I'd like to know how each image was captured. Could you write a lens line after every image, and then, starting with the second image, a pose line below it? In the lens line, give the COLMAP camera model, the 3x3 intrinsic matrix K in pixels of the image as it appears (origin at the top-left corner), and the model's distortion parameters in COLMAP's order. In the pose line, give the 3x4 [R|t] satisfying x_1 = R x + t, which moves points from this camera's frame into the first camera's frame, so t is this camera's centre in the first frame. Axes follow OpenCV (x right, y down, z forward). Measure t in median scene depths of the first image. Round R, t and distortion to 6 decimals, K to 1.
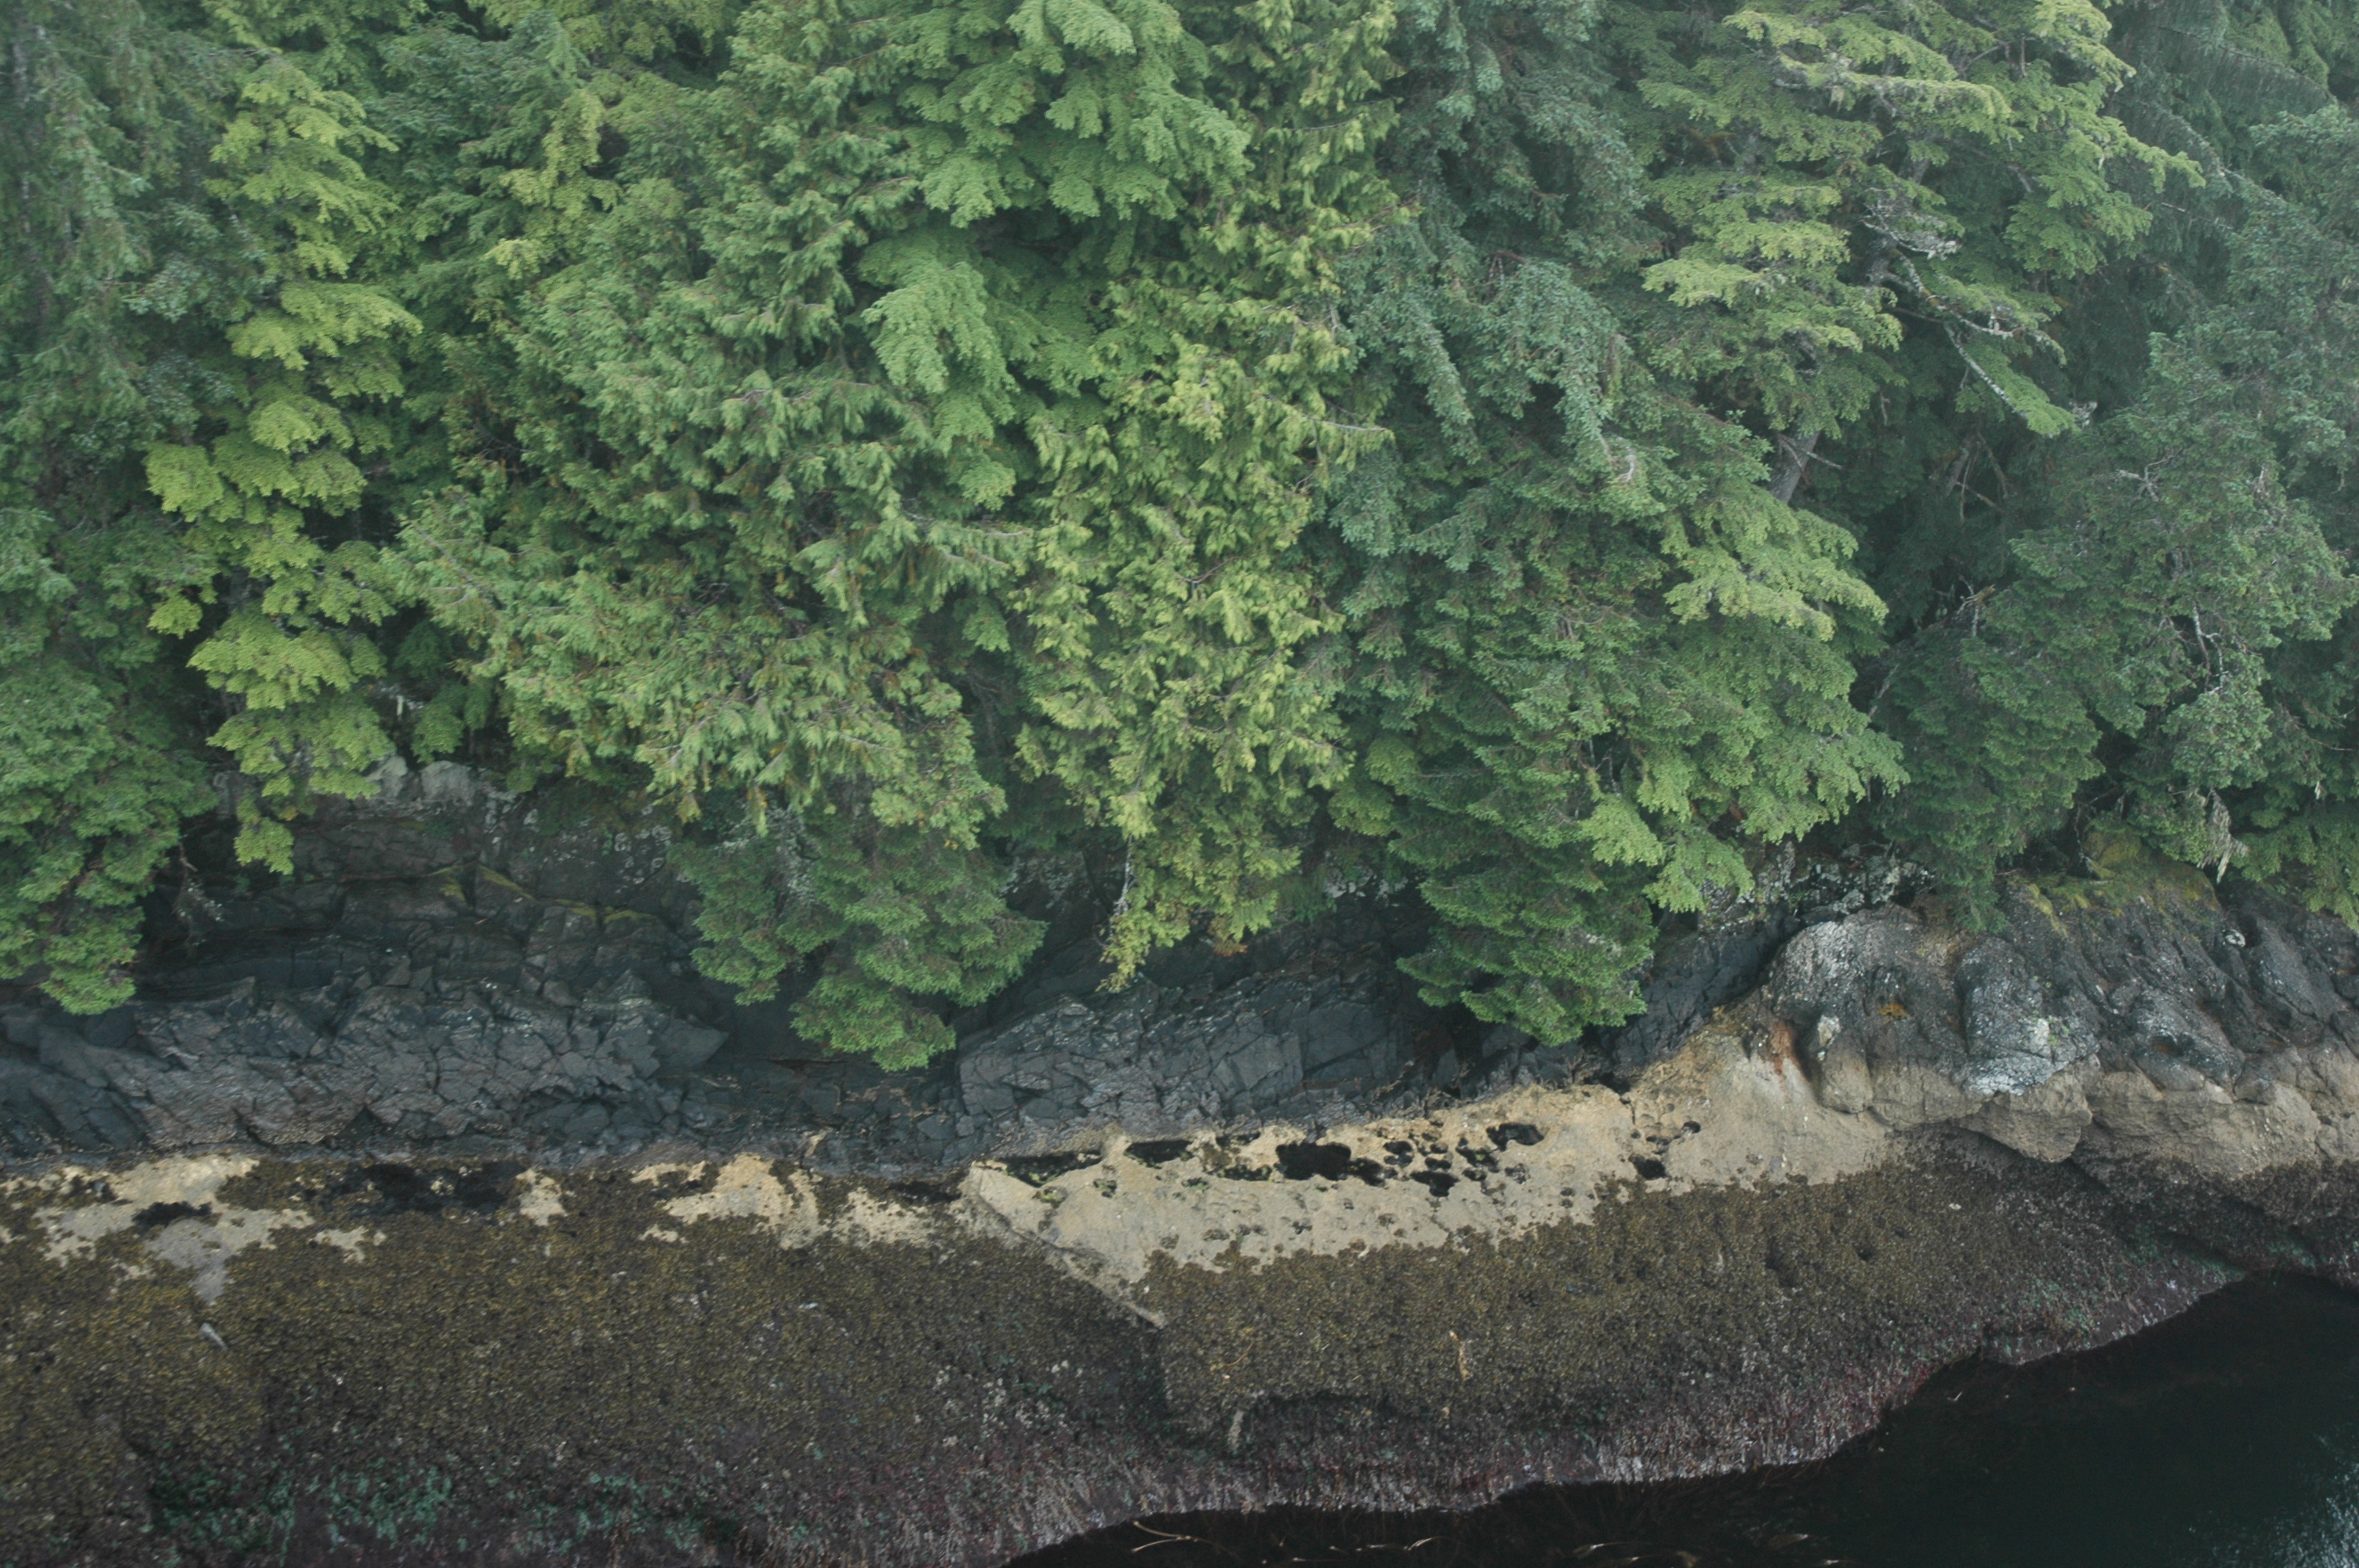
lens RADIAL K [[2815.4, 0, 1179.5], [0, 2815.4, 784.0], [0, 0, 1]] dist [-0.039634, 0.292793]
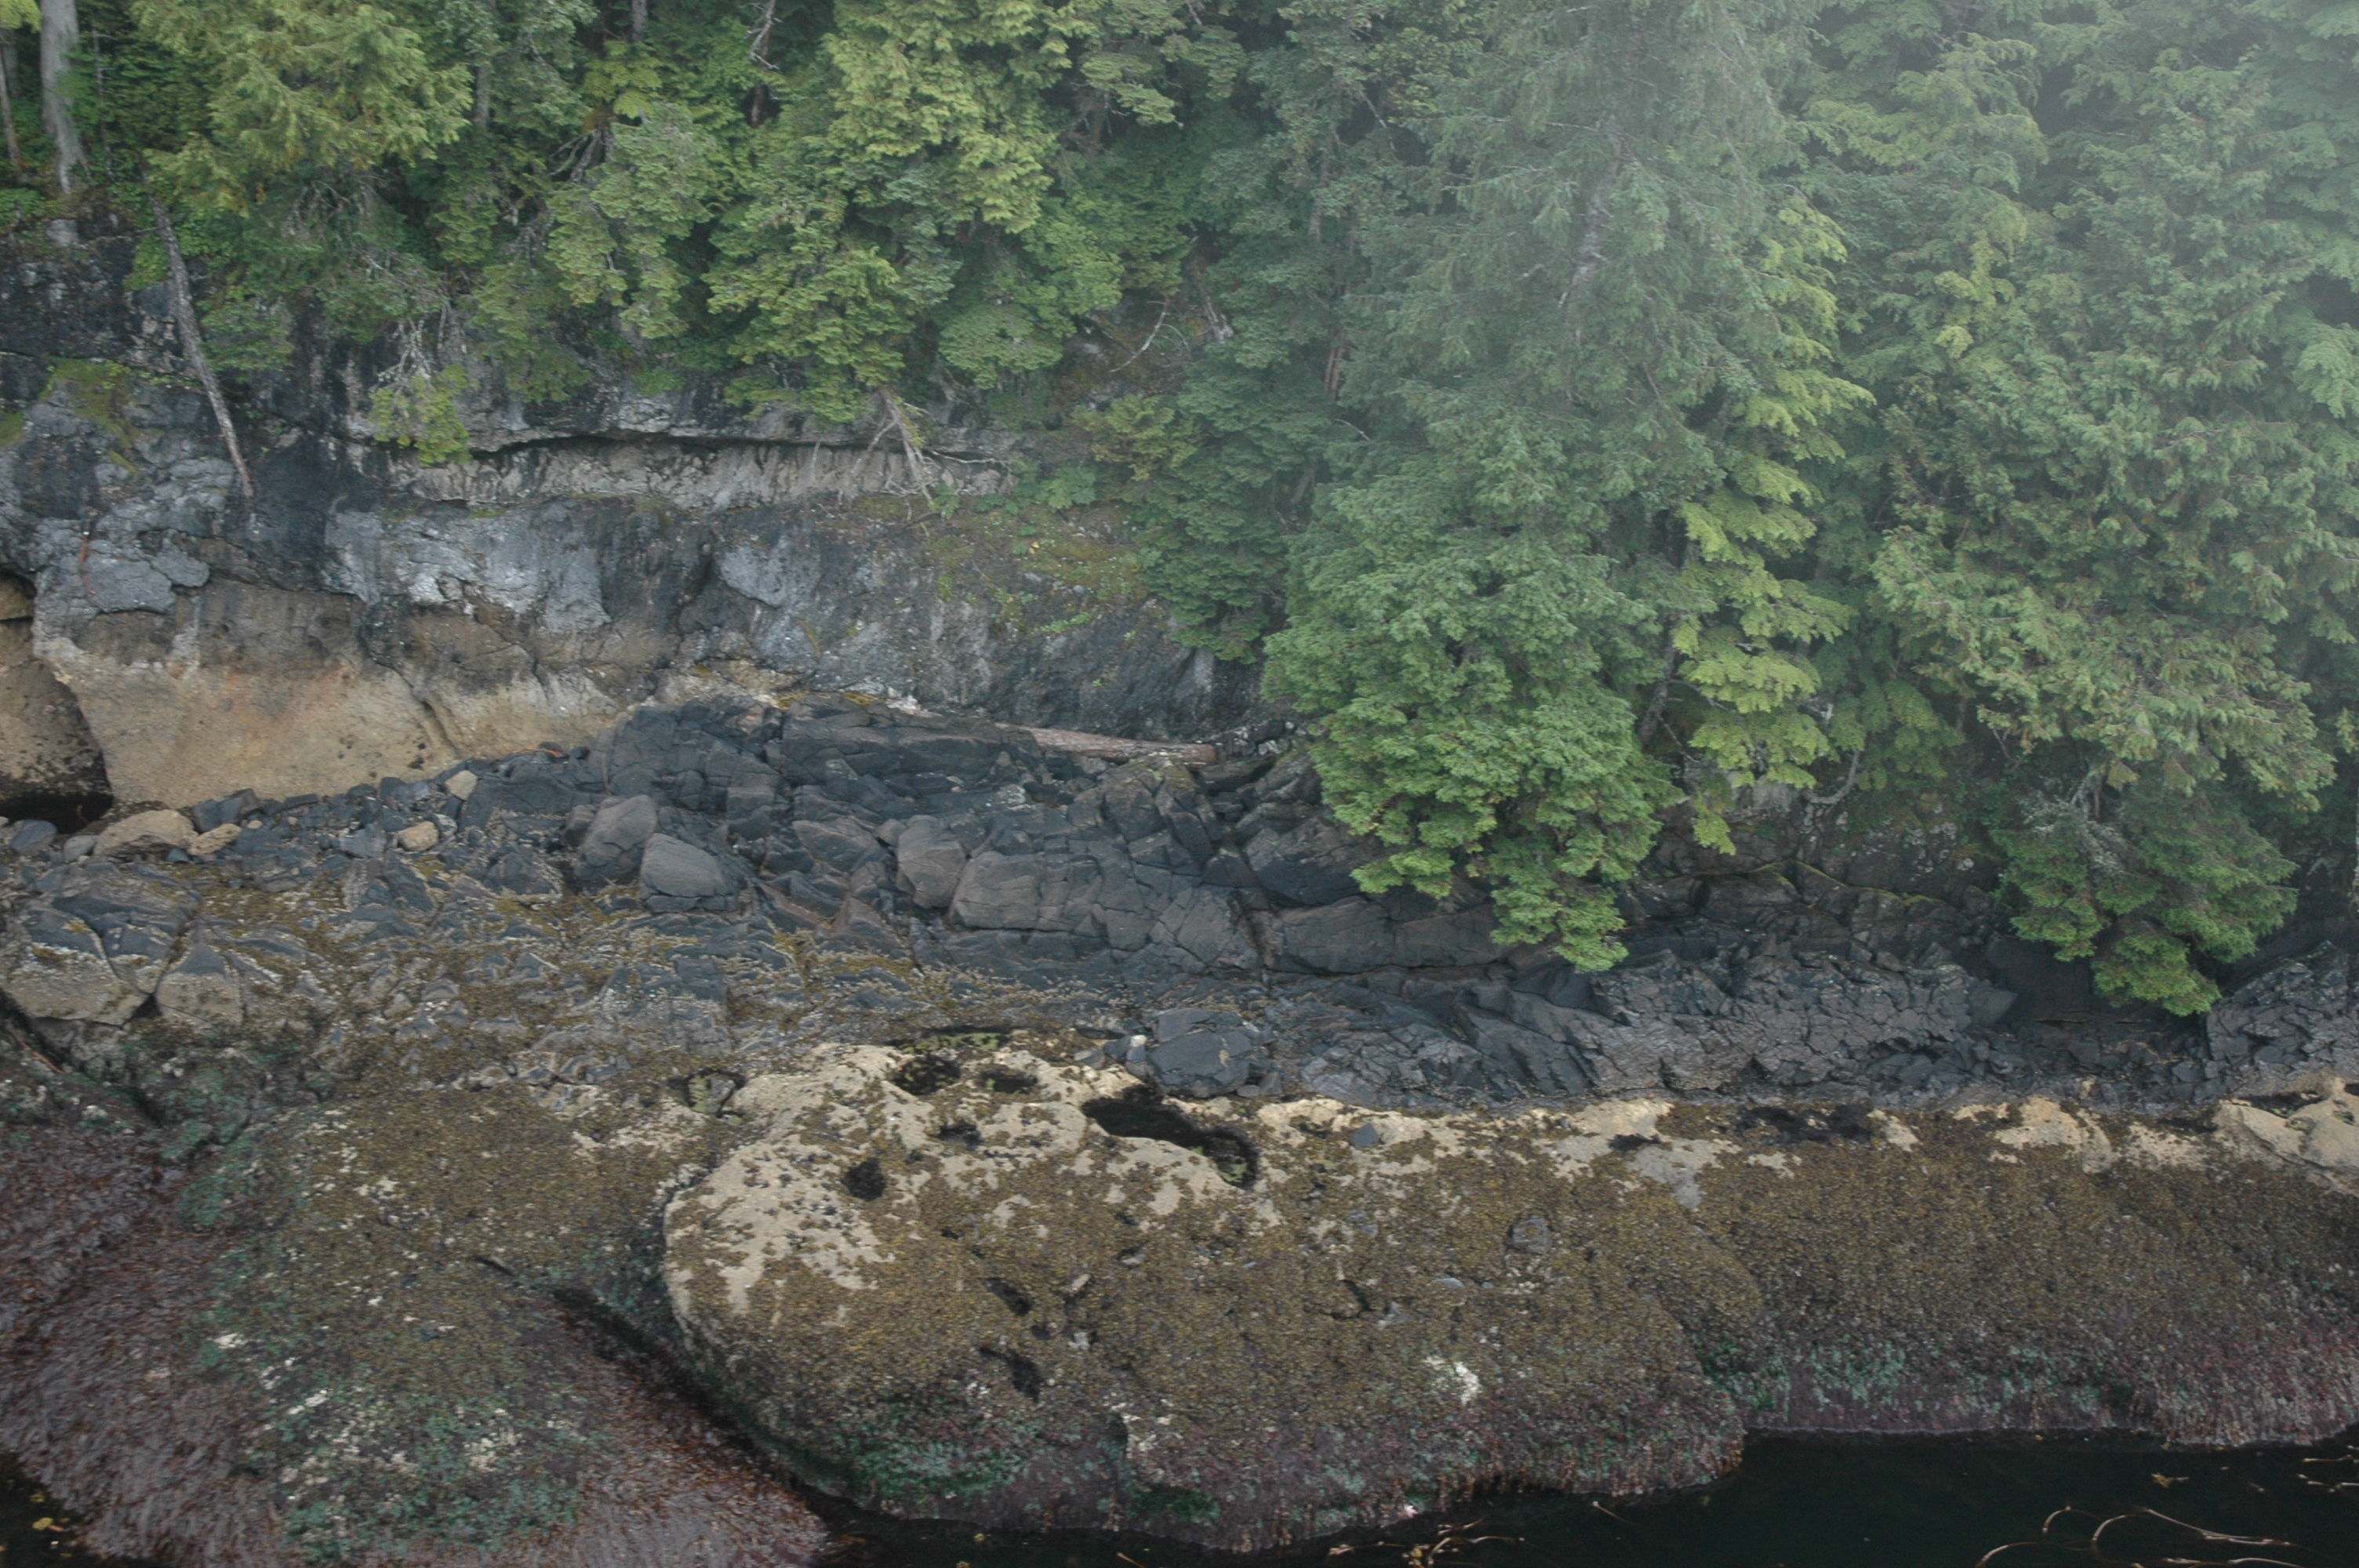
lens RADIAL K [[2815.4, 0, 1179.5], [0, 2815.4, 784.0], [0, 0, 1]] dist [-0.039634, 0.292793]
pose [[0.998437, -0.038182, -0.040807, -0.489985], [0.034931, 0.996372, -0.077606, 0.084827], [0.043622, 0.076060, 0.996149, -0.218787]]
